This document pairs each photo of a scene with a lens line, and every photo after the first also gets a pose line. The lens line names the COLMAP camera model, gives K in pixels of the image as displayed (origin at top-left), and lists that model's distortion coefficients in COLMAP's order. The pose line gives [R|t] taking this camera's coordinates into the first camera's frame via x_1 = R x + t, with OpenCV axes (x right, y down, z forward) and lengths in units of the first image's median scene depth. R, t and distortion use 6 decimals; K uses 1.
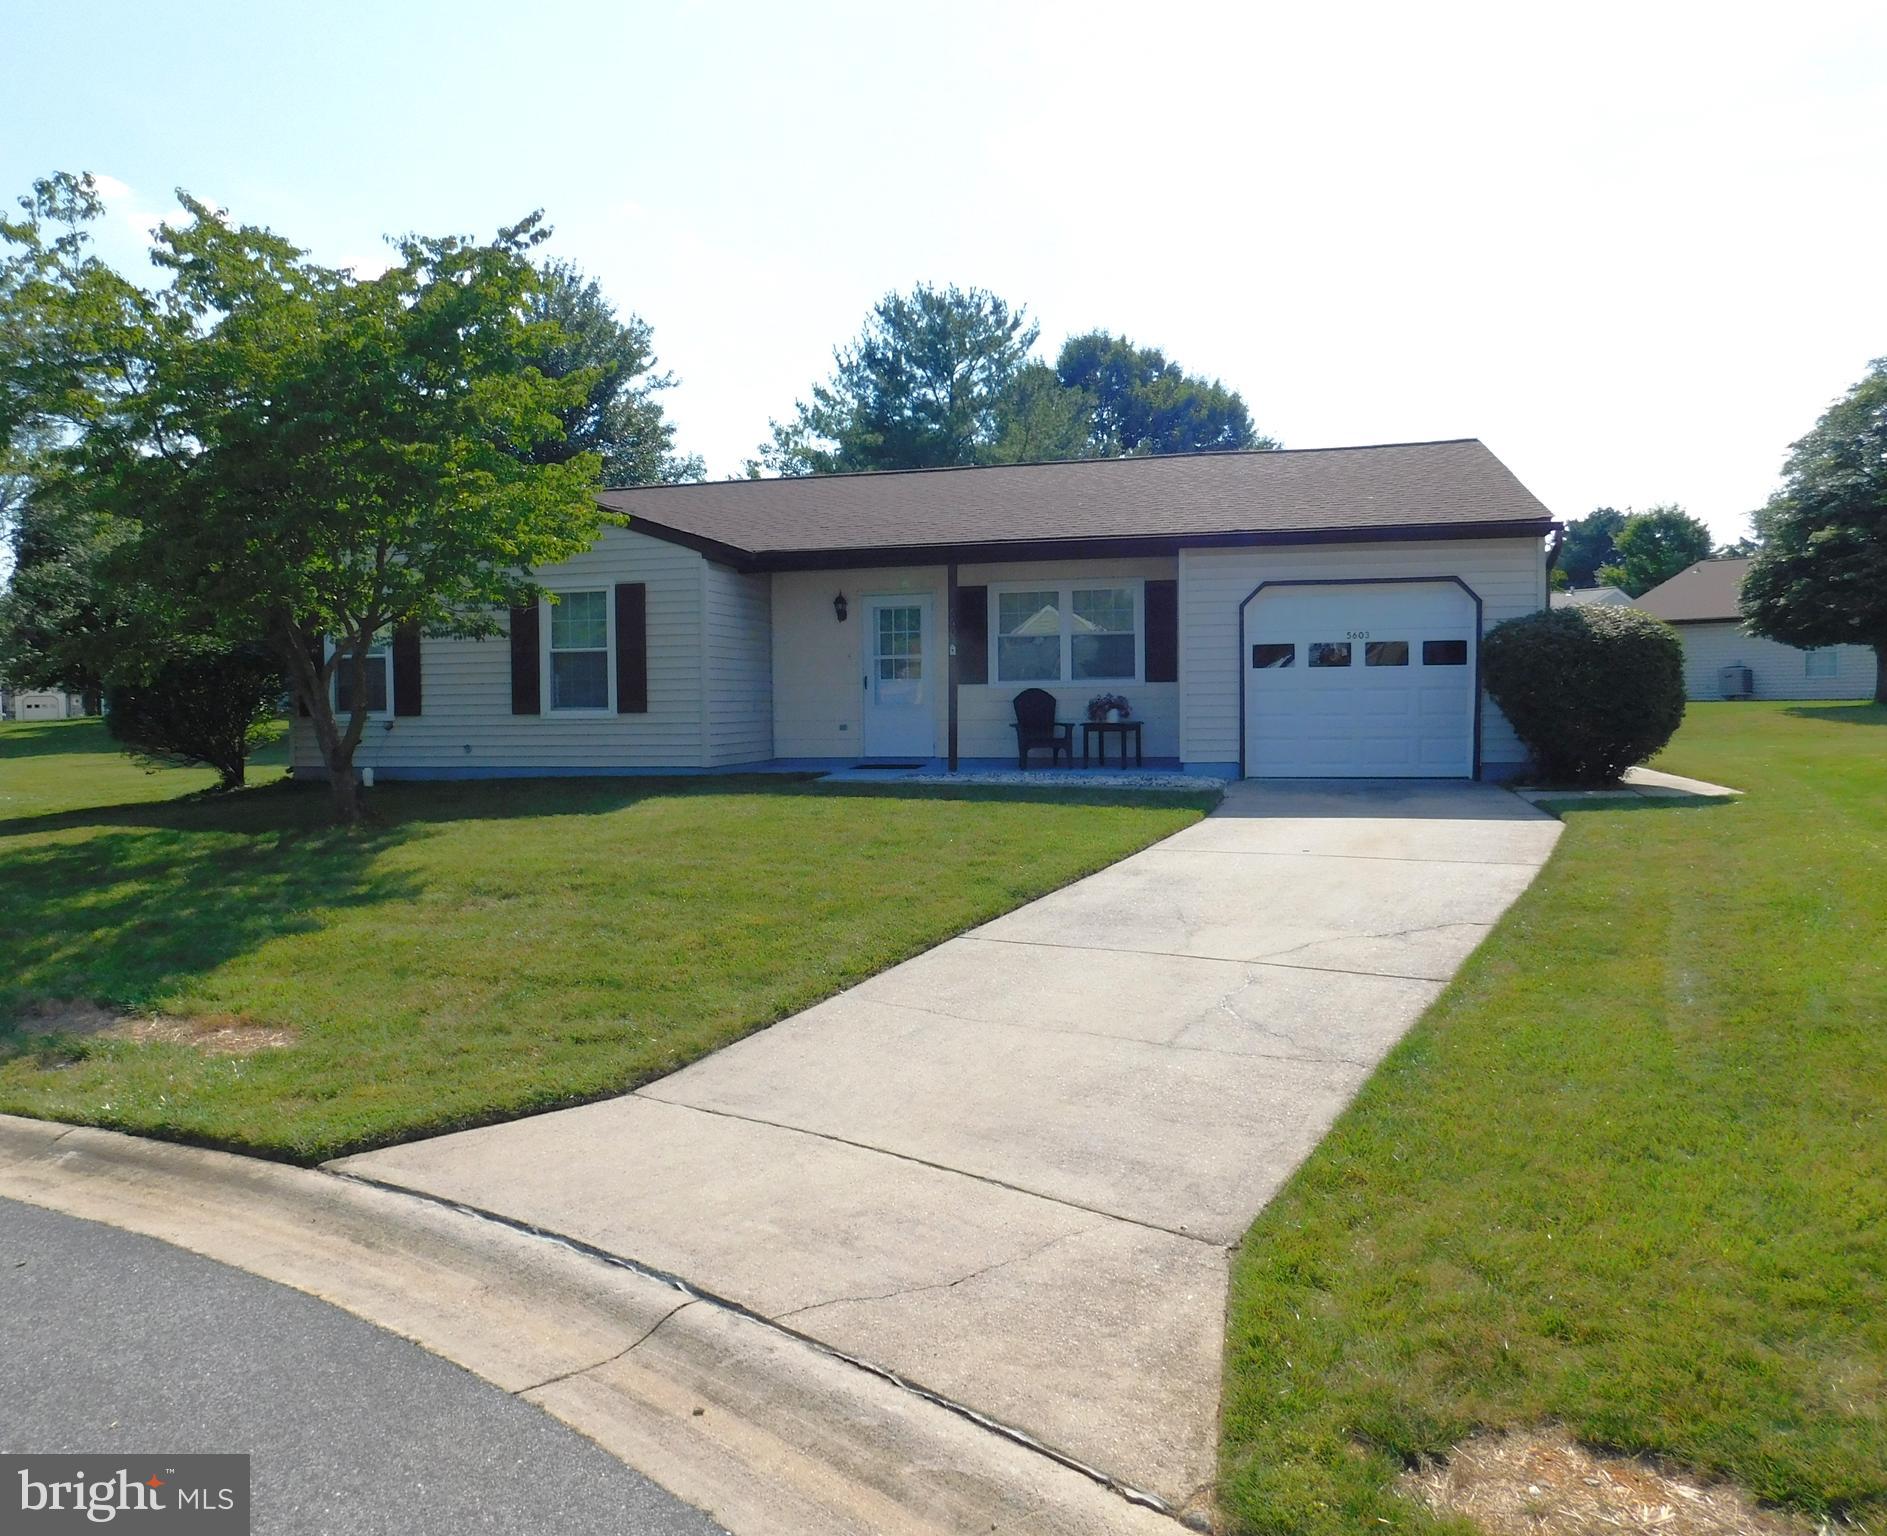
lens RADIAL K [[1284.4, 0, 942.9], [0, 1284.4, 772.6], [0, 0, 1]] dist [-0.052907, -0.001441]
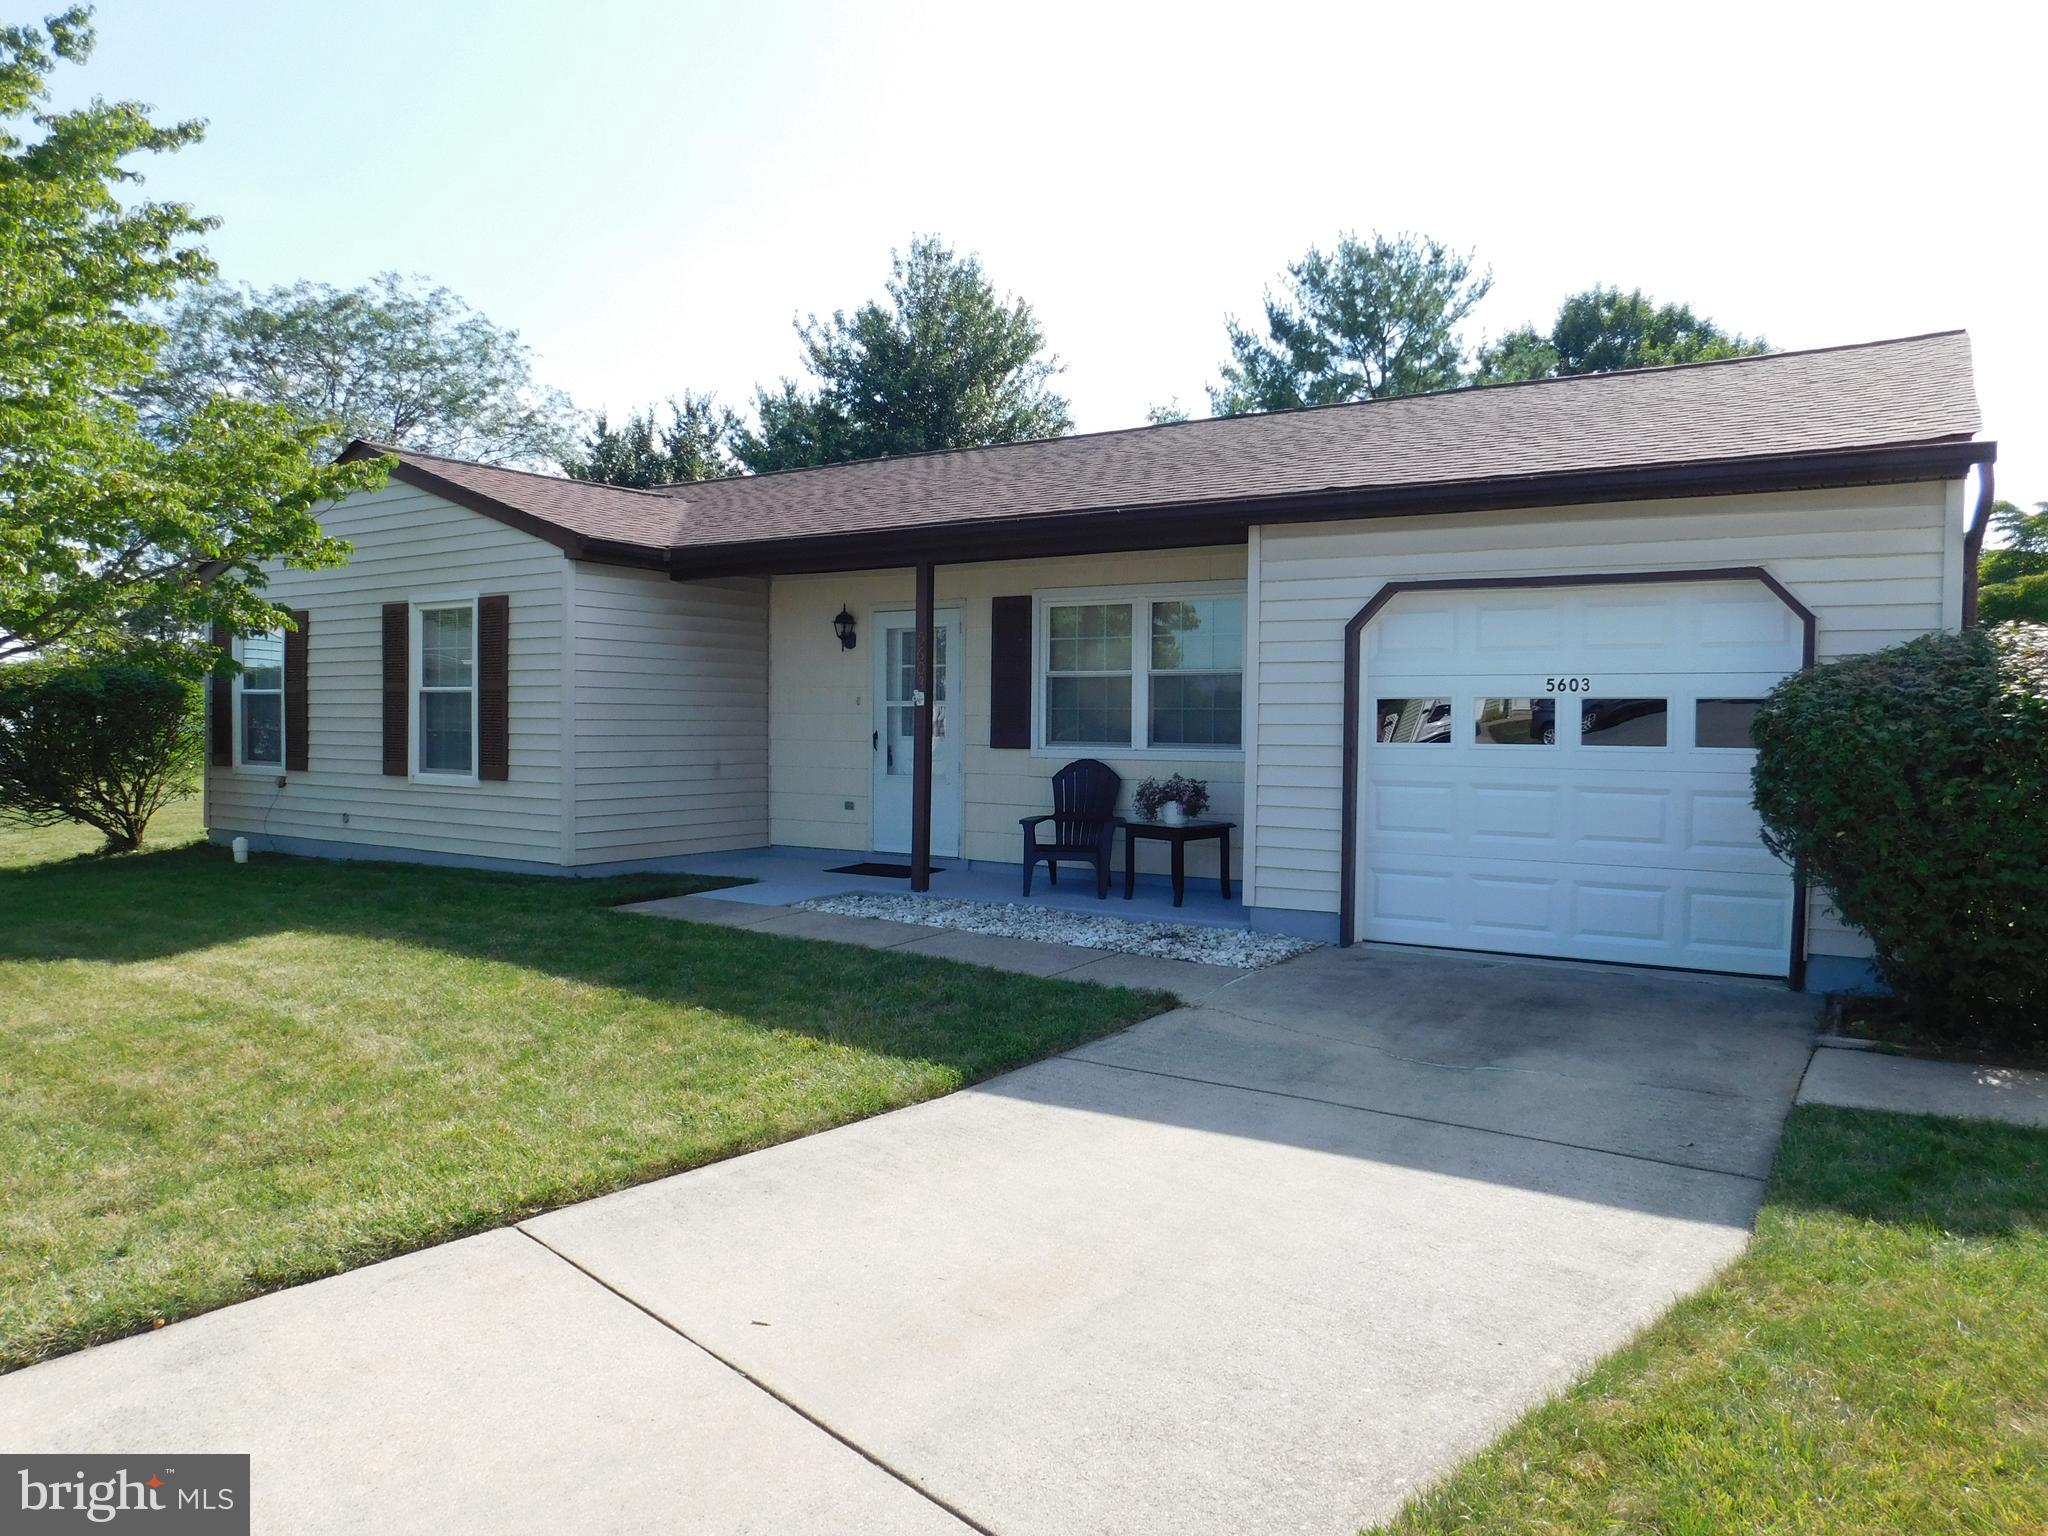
lens RADIAL K [[1404.7, 0, 1022.1], [0, 1404.7, 760.6], [0, 0, 1]] dist [-0.042473, 0.000739]
pose [[0.954848, 0.028341, -0.295740, 0.239248], [-0.037283, 0.999001, -0.024640, -0.046293], [0.294746, 0.034554, 0.954951, 0.334890]]
